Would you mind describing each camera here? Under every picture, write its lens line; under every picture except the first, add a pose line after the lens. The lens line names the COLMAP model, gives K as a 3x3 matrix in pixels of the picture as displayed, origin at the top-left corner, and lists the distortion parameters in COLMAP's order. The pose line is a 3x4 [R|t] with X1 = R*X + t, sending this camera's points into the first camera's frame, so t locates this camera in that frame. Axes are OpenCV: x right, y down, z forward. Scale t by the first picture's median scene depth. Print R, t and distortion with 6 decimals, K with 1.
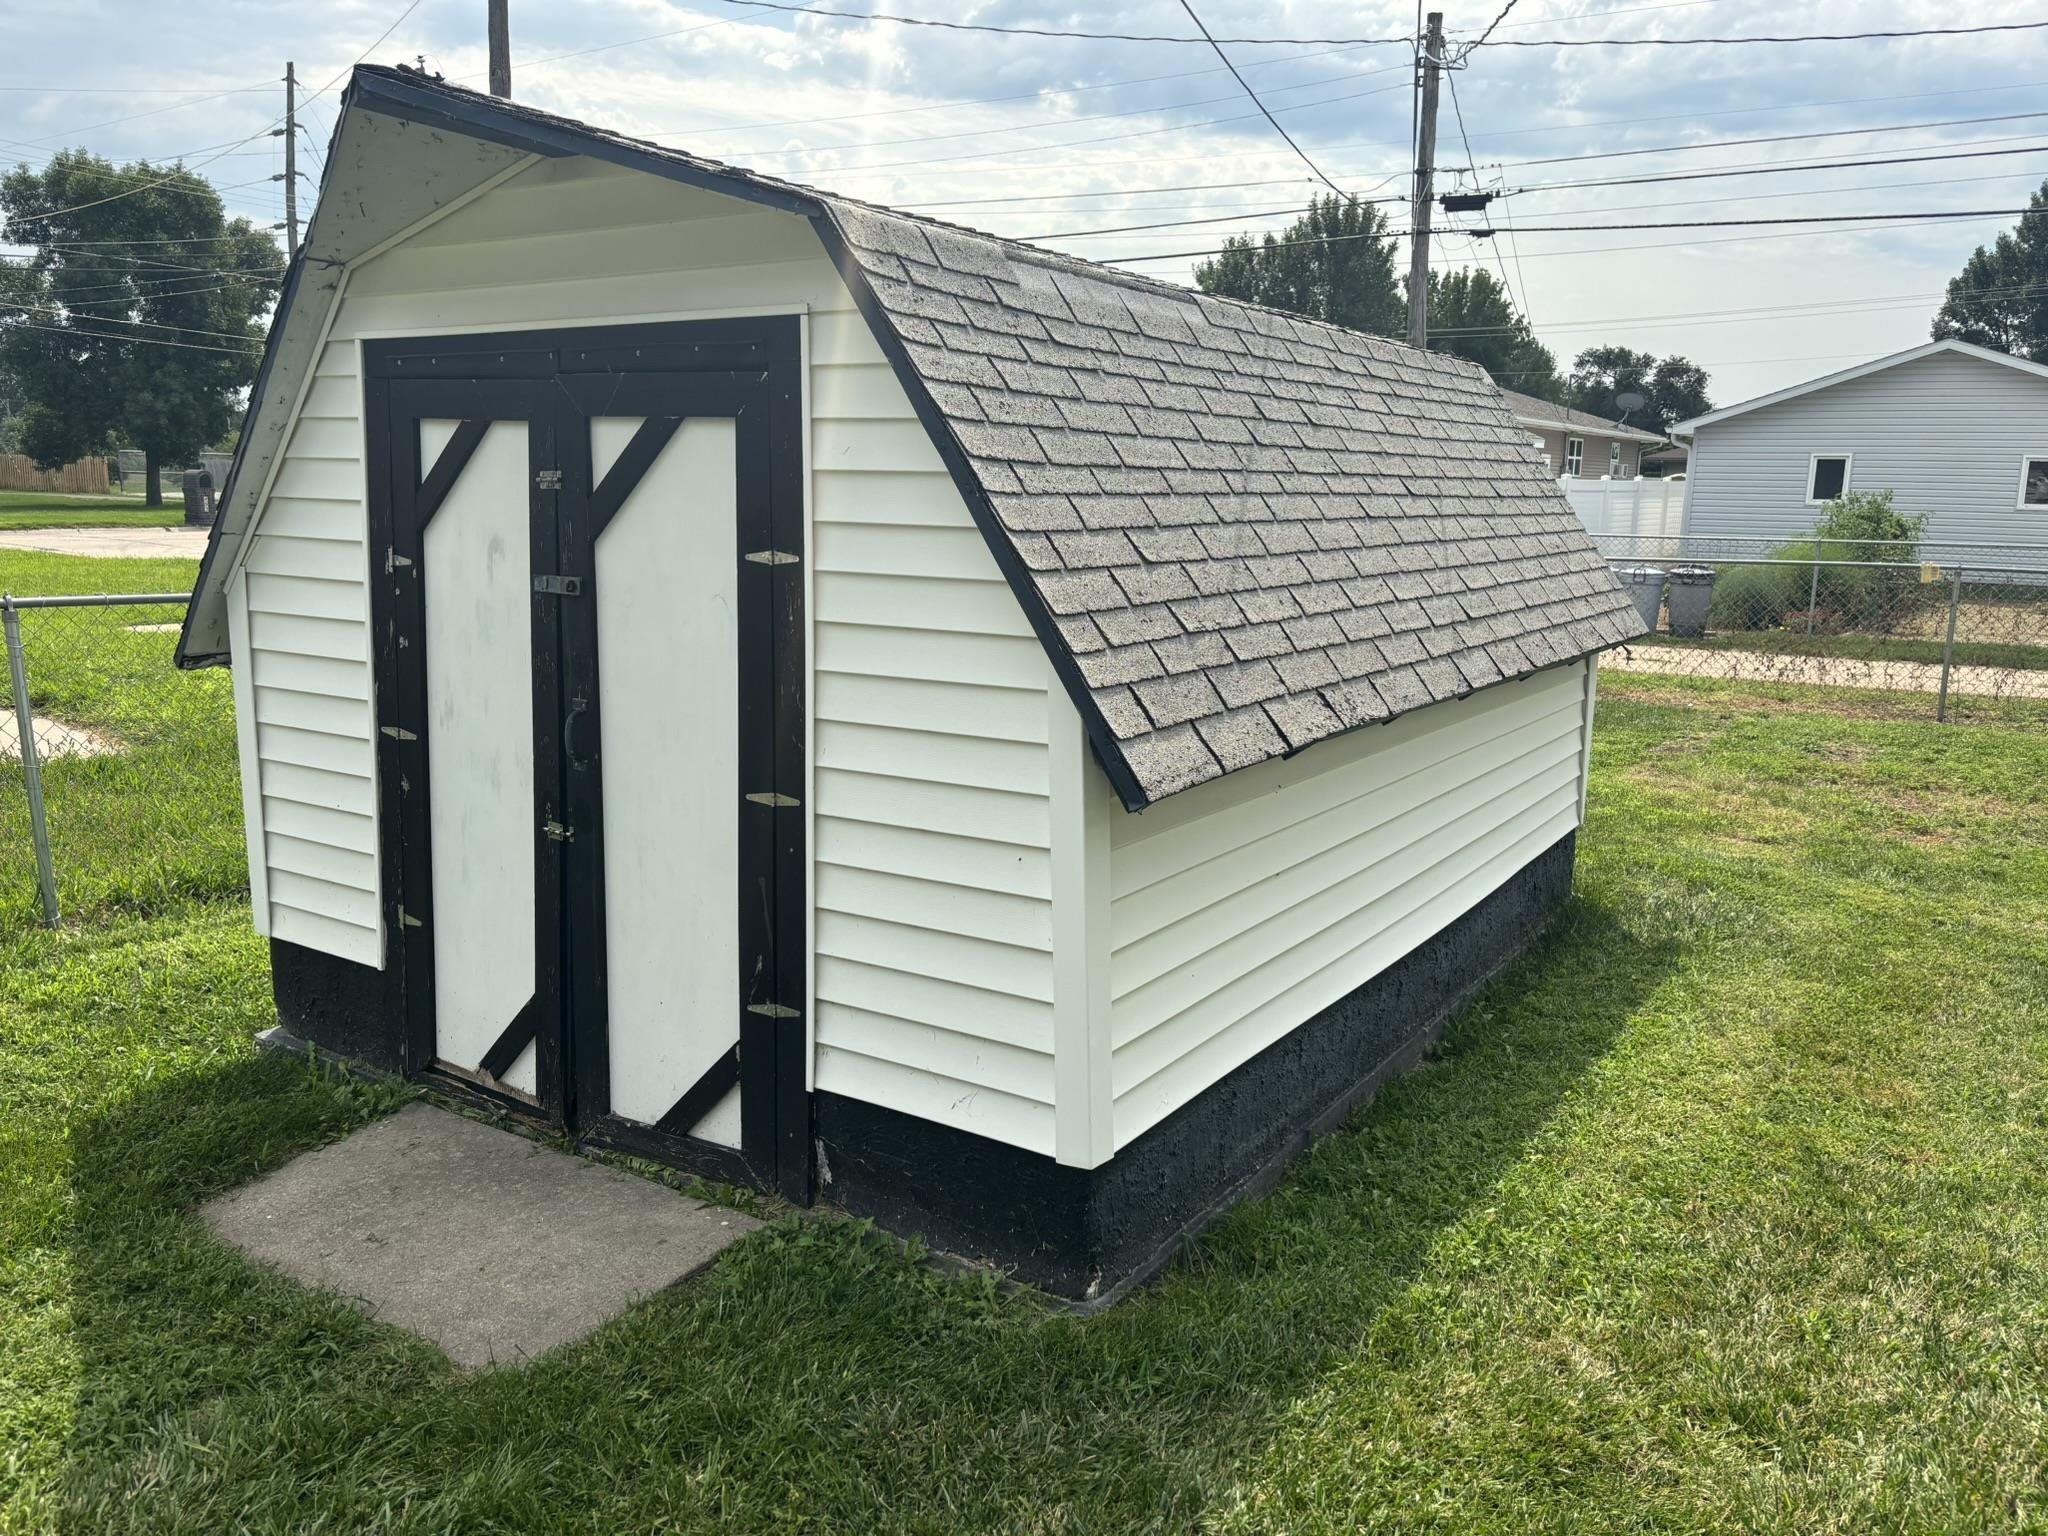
lens RADIAL K [[1550.2, 0, 1021.1], [0, 1550.2, 778.3], [0, 0, 1]] dist [0.025574, -0.025629]
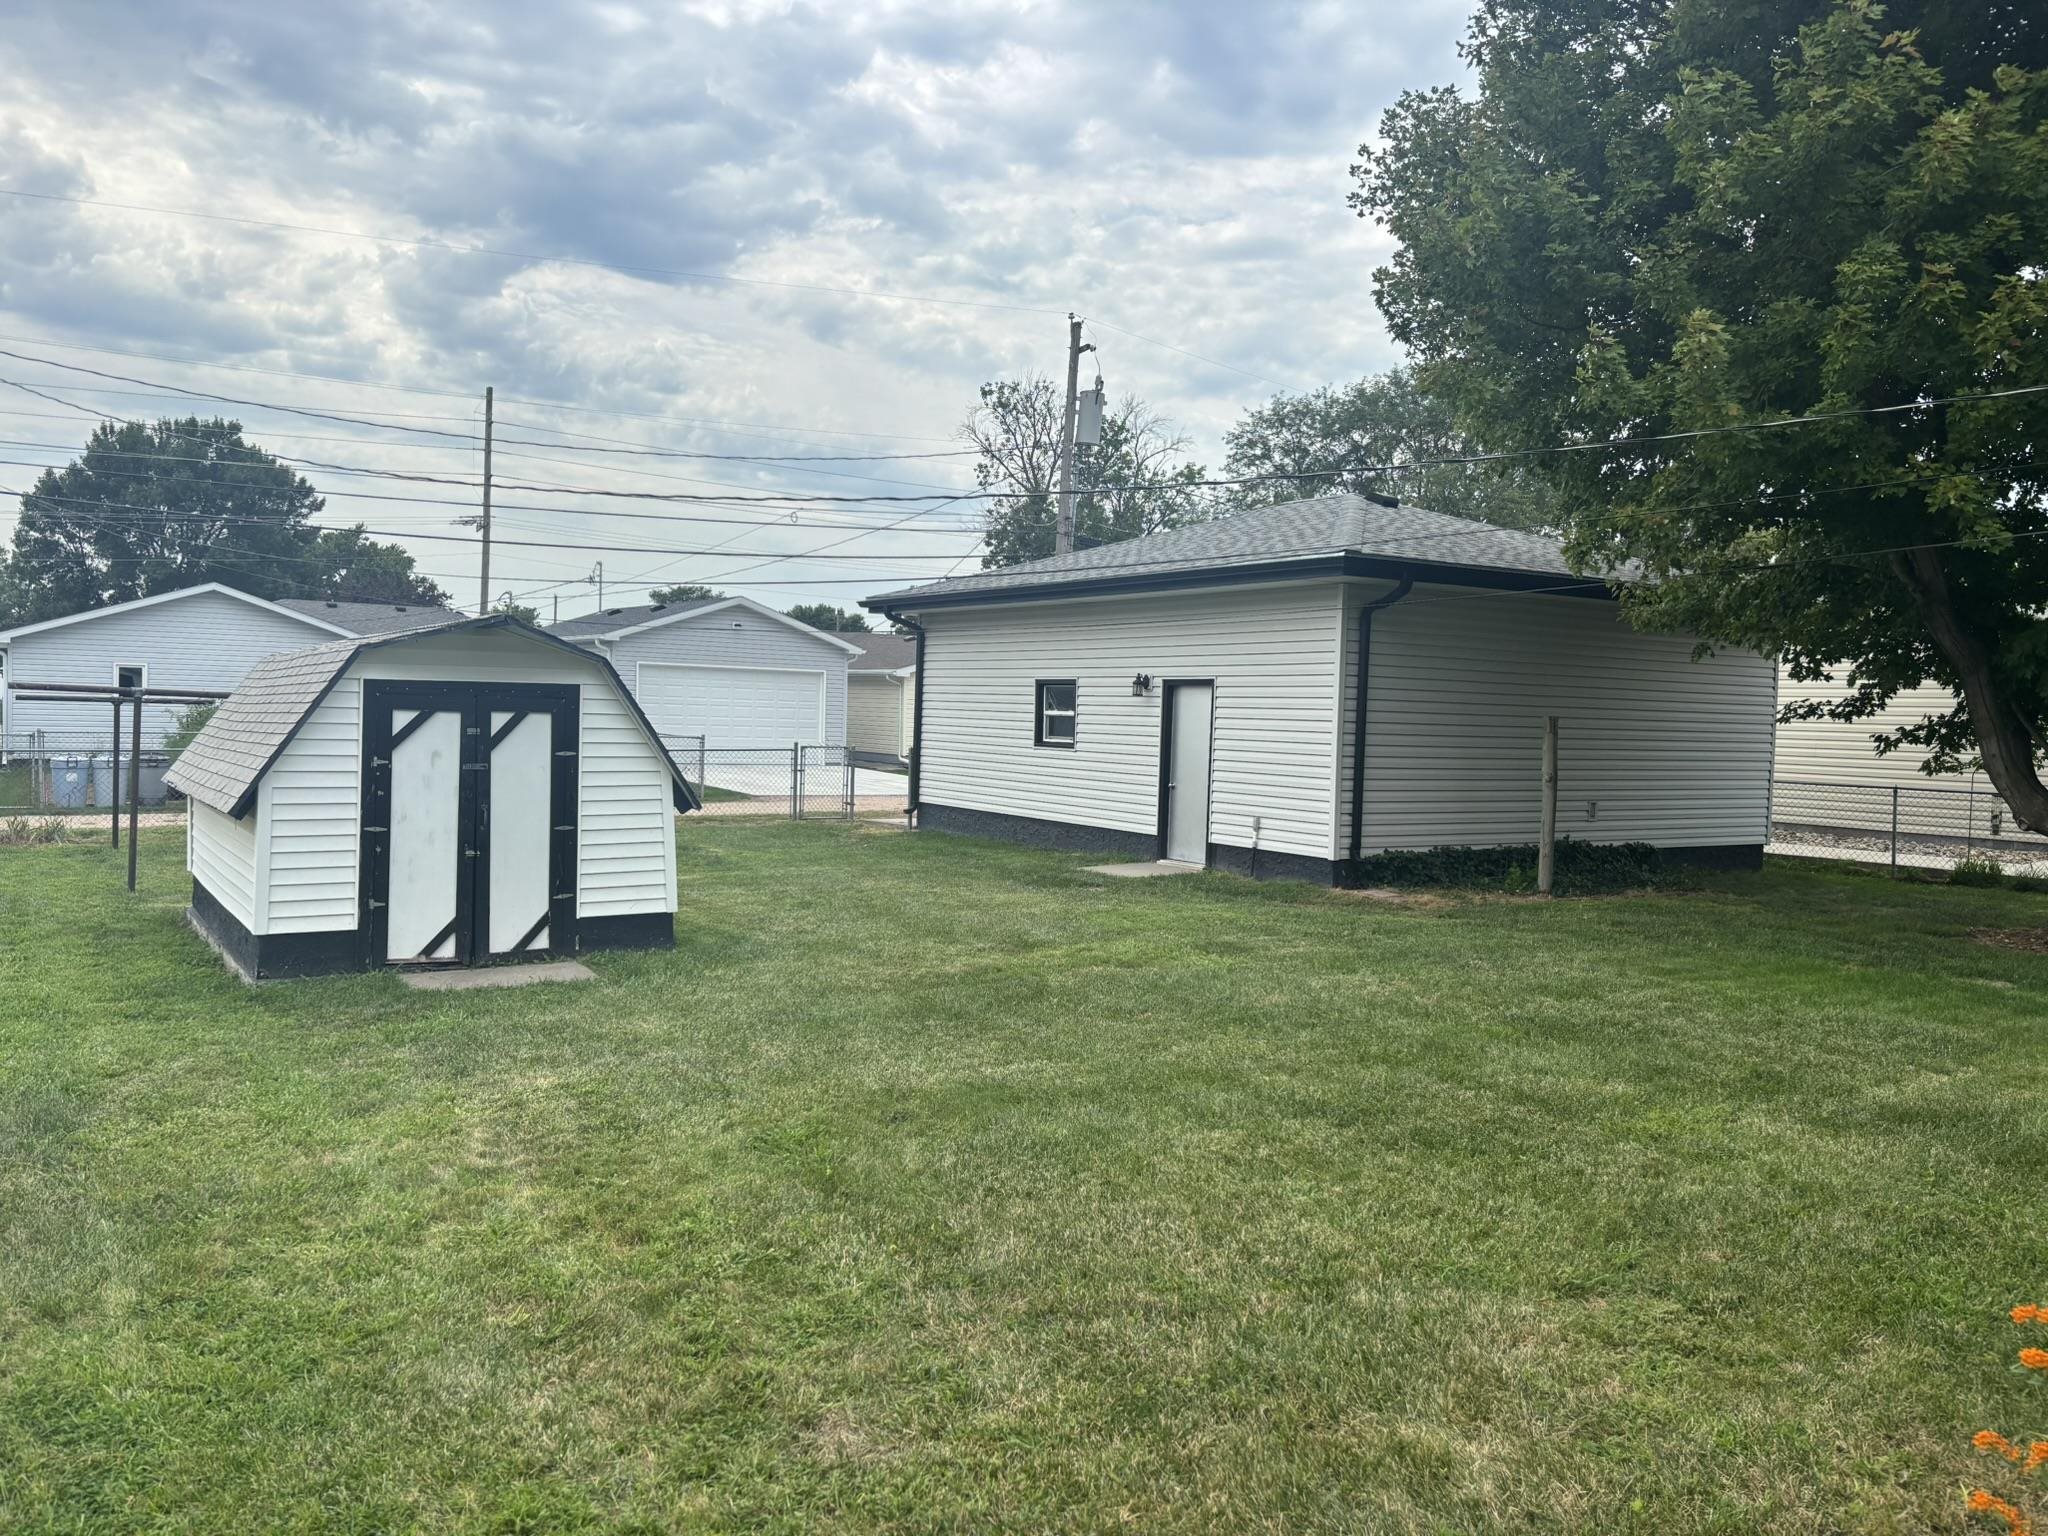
lens RADIAL K [[1550.2, 0, 1014.7], [0, 1550.2, 762.7], [0, 0, 1]] dist [0.025574, -0.025629]
pose [[0.414549, -0.043940, 0.908966, -2.360552], [0.157826, 0.987169, -0.024259, 0.092907], [-0.896237, 0.153515, 0.416165, -1.053640]]
